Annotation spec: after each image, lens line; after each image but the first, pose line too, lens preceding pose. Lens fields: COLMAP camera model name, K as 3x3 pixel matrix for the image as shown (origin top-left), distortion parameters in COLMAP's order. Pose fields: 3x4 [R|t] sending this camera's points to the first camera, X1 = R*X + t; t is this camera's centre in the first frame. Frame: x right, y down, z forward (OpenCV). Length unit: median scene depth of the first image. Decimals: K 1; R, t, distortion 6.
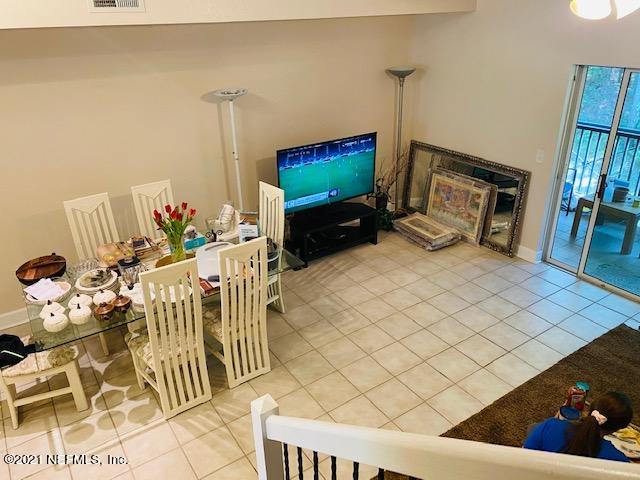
lens RADIAL K [[492.2, 0, 320.0], [0, 492.2, 240.0], [0, 0, 1]] dist [0.011123, -0.001581]
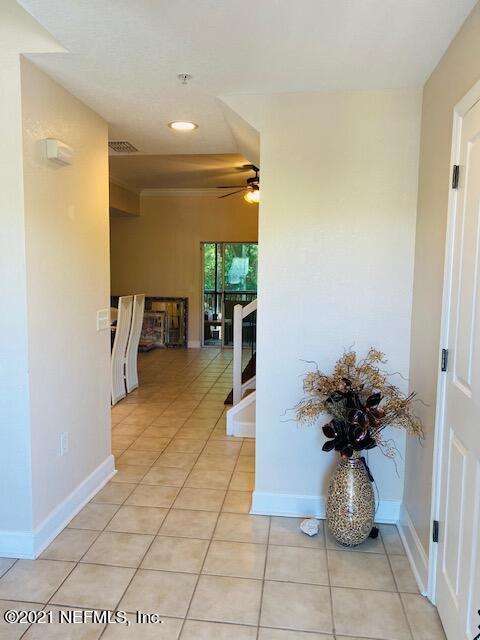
lens RADIAL K [[492.2, 0, 242.8], [0, 492.2, 330.5], [0, 0, 1]] dist [0.011123, -0.001581]
pose [[0.651956, -0.057046, 0.756108, -0.752550], [0.298259, 0.936077, -0.186551, 0.342287], [-0.697134, 0.347139, 0.627295, -0.225459]]
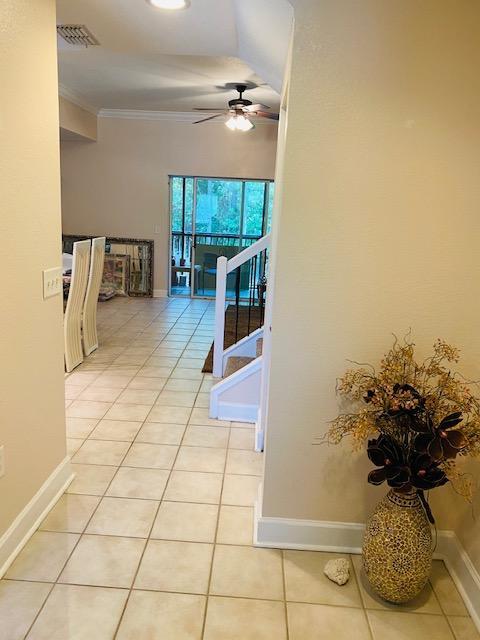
lens RADIAL K [[491.3, 0, 240.0], [0, 491.3, 320.0], [0, 0, 1]] dist [0.037352, -0.006217]
pose [[0.591061, -0.124026, 0.797035, -0.660366], [0.288264, 0.955335, -0.065110, 0.272497], [-0.753360, 0.268240, 0.600413, -0.107790]]
